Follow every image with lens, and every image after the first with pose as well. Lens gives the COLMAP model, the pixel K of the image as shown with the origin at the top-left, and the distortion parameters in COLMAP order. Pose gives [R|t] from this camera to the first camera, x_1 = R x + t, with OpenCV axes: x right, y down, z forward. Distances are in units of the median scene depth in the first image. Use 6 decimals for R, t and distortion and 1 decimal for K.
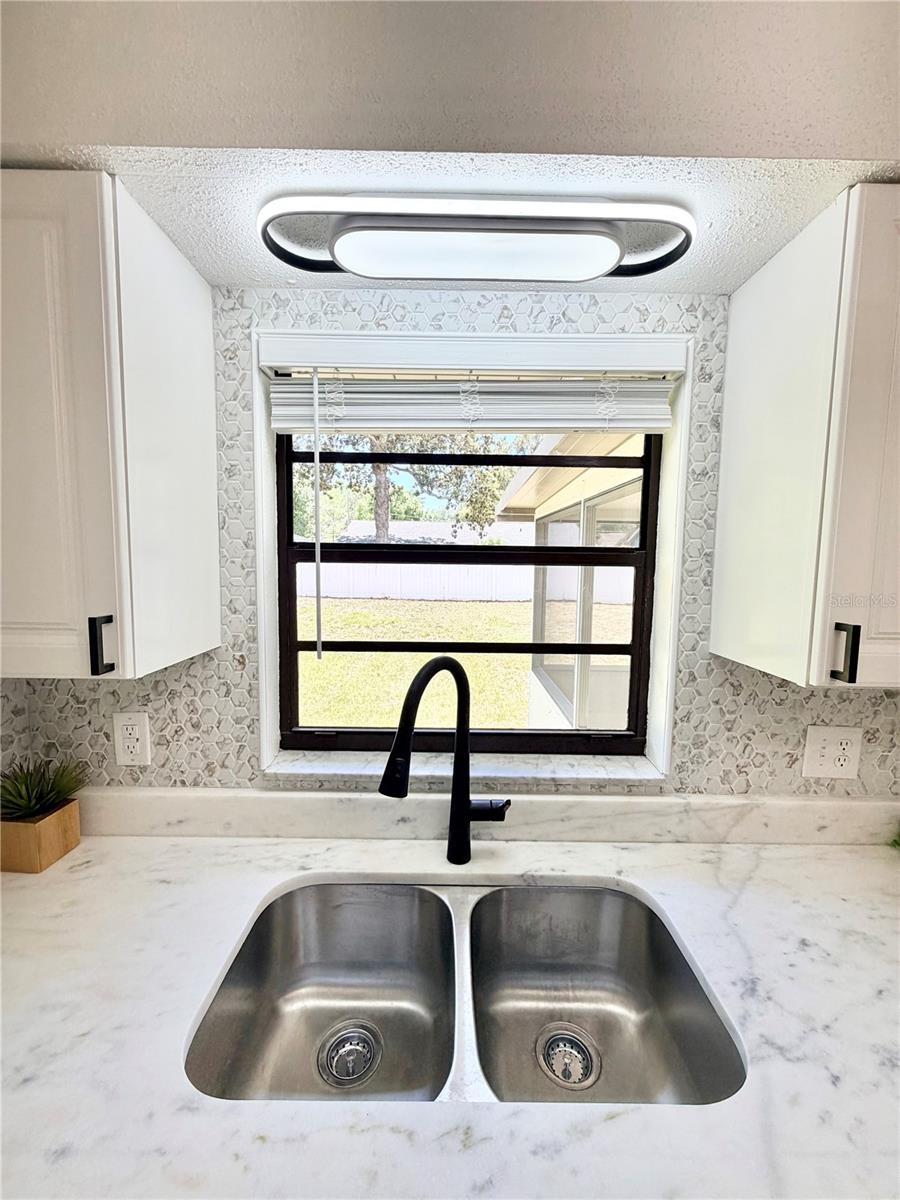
lens RADIAL K [[477.9, 0, 450.8], [0, 477.9, 597.1], [0, 0, 1]] dist [0.001681, -0.000221]
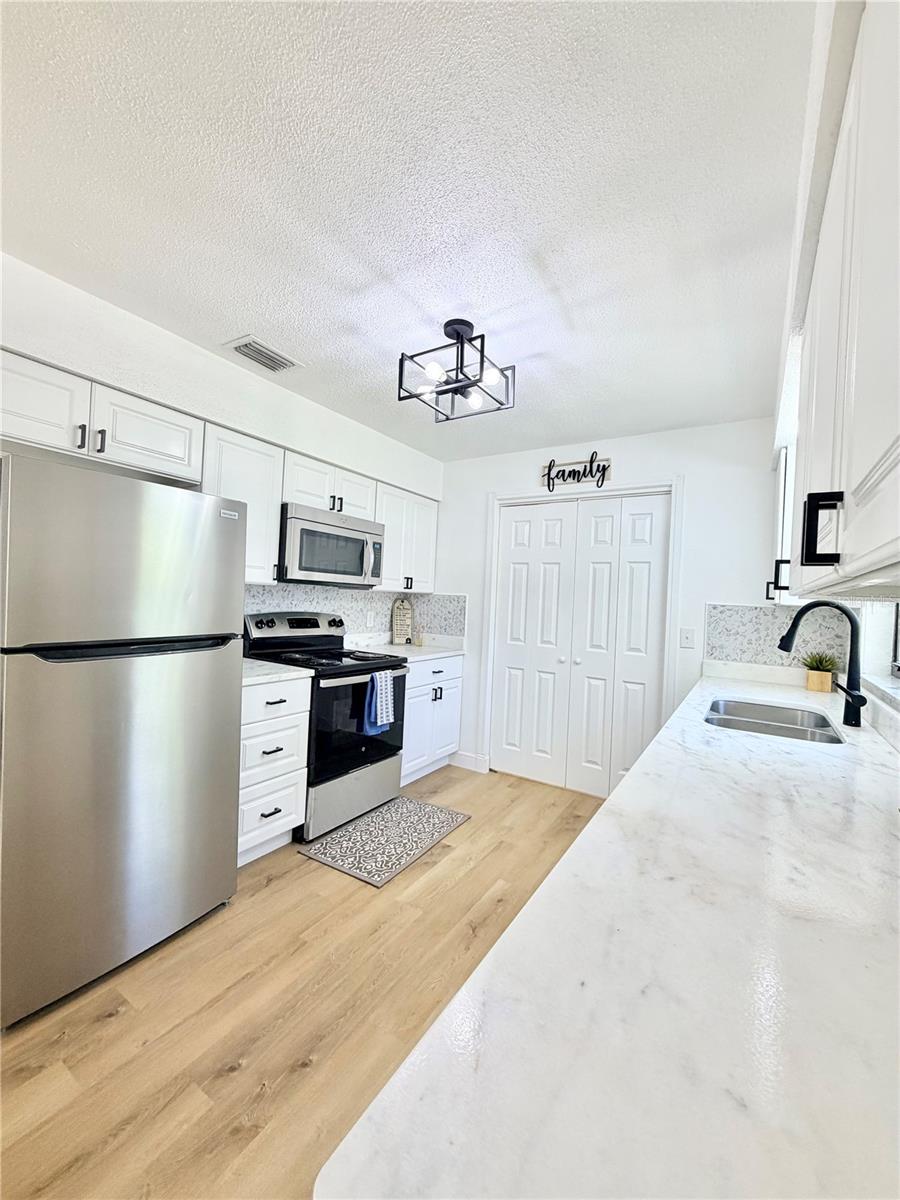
lens RADIAL K [[477.9, 0, 451.1], [0, 477.9, 598.5], [0, 0, 1]] dist [0.001681, -0.000221]
pose [[-0.534319, -0.037343, -0.844458, 2.084171], [-0.129877, 0.990788, 0.038364, 0.205057], [0.835246, 0.130174, -0.534246, 0.624149]]
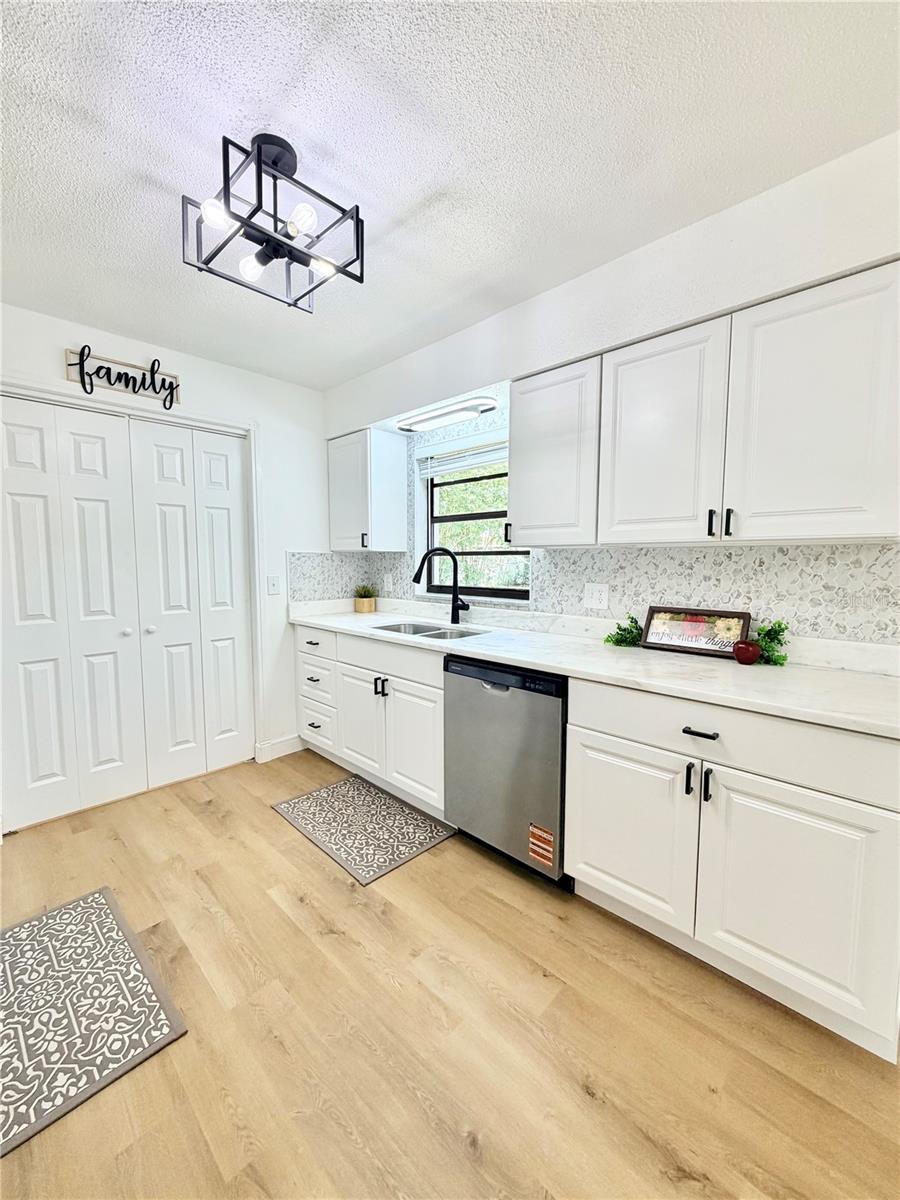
lens RADIAL K [[477.9, 0, 450.5], [0, 477.9, 597.9], [0, 0, 1]] dist [0.001681, -0.000221]
pose [[0.717073, 0.042370, -0.695709, 1.810729], [-0.054605, 0.998498, 0.004529, 0.360707], [0.694856, 0.034741, 0.718310, -0.961656]]
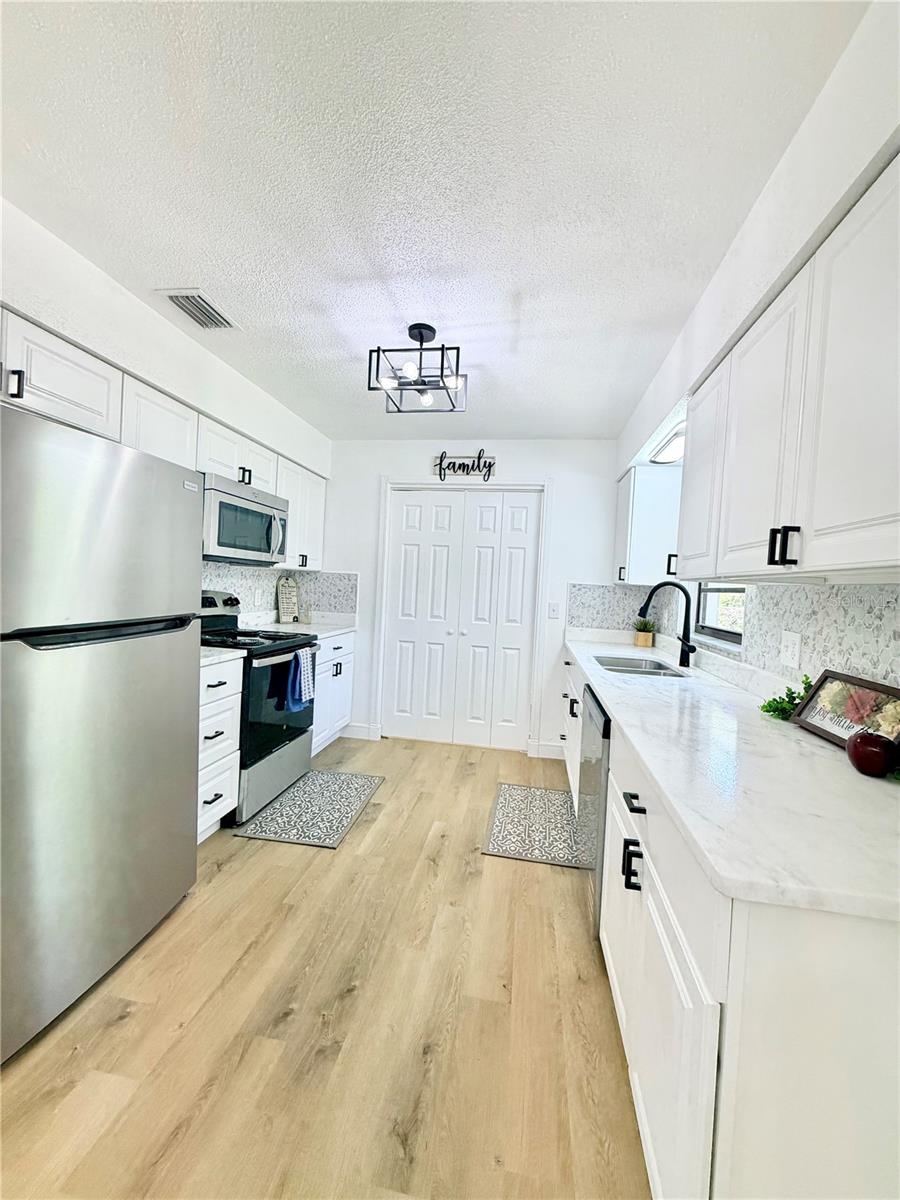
lens RADIAL K [[477.9, 0, 450.5], [0, 477.9, 598.5], [0, 0, 1]] dist [0.001681, -0.000221]
pose [[-0.165598, 0.006638, -0.986171, 2.516824], [-0.144105, 0.989081, 0.030855, 0.274131], [0.975608, 0.147221, -0.162834, 0.155464]]
